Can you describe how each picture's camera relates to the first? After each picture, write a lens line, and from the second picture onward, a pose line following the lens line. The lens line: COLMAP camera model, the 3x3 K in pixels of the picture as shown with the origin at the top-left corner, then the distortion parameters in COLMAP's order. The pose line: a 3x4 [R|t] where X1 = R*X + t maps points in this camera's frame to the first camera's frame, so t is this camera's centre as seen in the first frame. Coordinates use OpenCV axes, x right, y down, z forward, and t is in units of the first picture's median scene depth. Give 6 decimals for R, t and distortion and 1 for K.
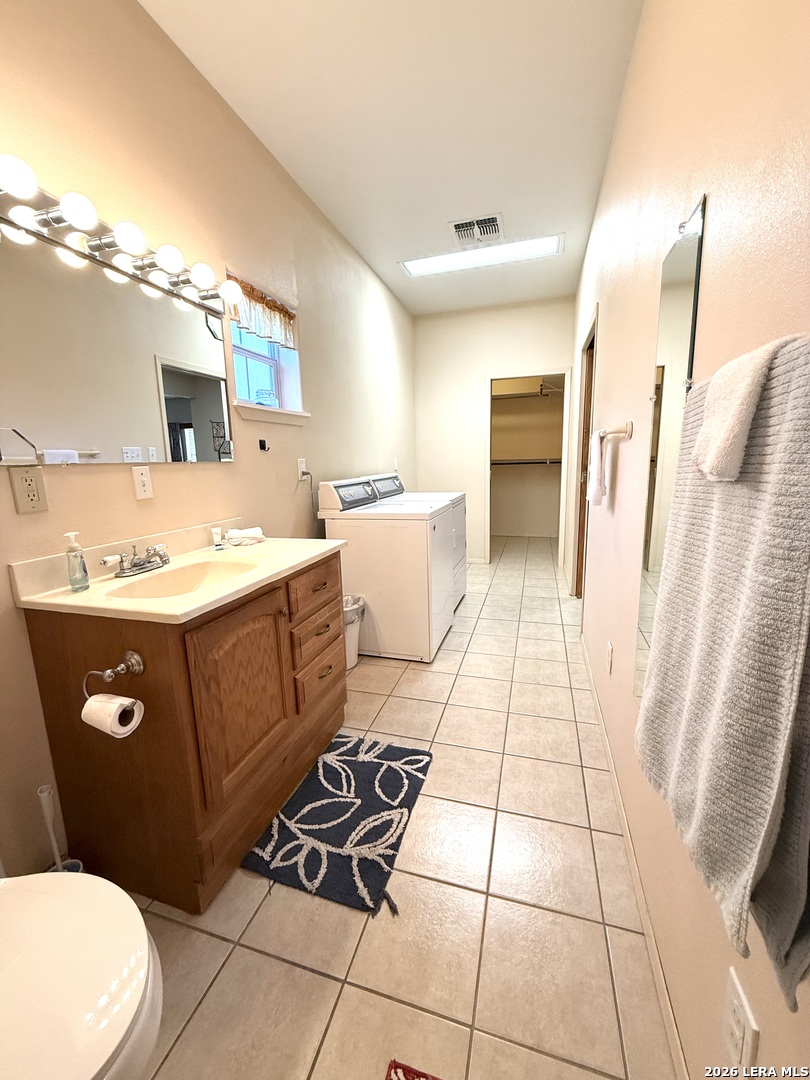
lens RADIAL K [[428.0, 0, 404.1], [0, 428.0, 542.9], [0, 0, 1]] dist [0.000994, -0.000838]
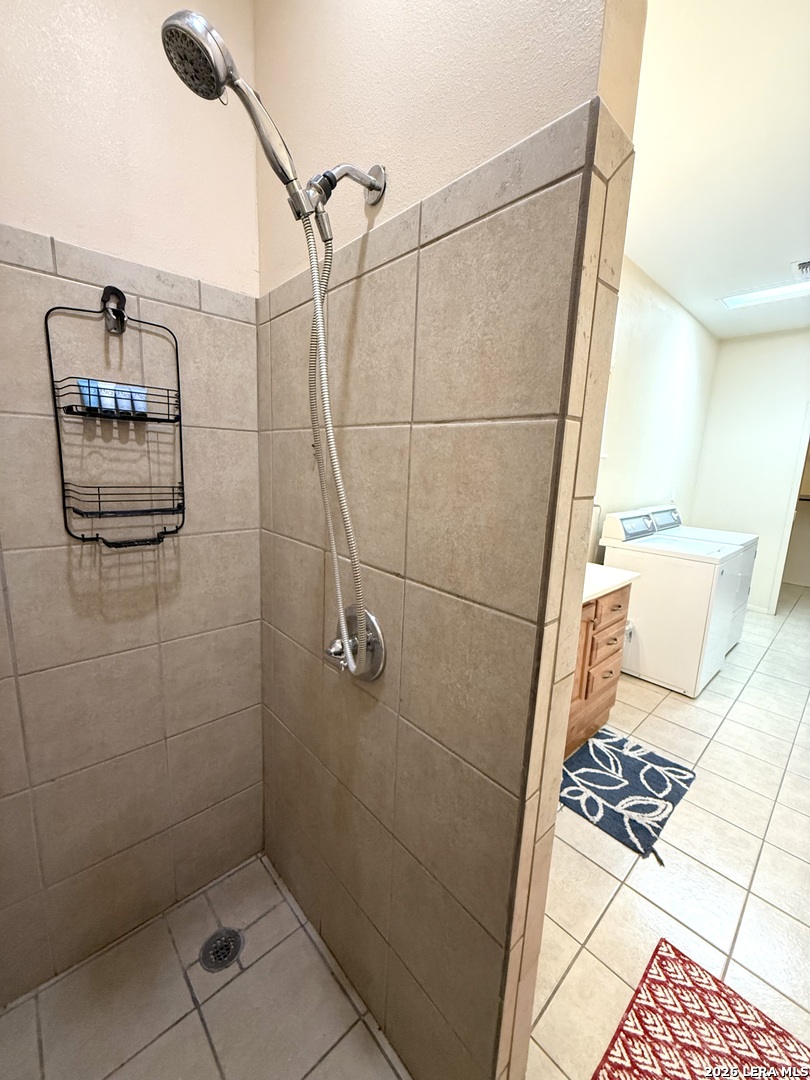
lens RADIAL K [[428.0, 0, 404.3], [0, 428.0, 540.3], [0, 0, 1]] dist [0.000994, -0.000838]
pose [[0.860636, 0.149988, -0.486630, -0.148802], [-0.154416, 0.987511, 0.031273, -0.038093], [0.485243, 0.048229, 0.873048, -0.422822]]
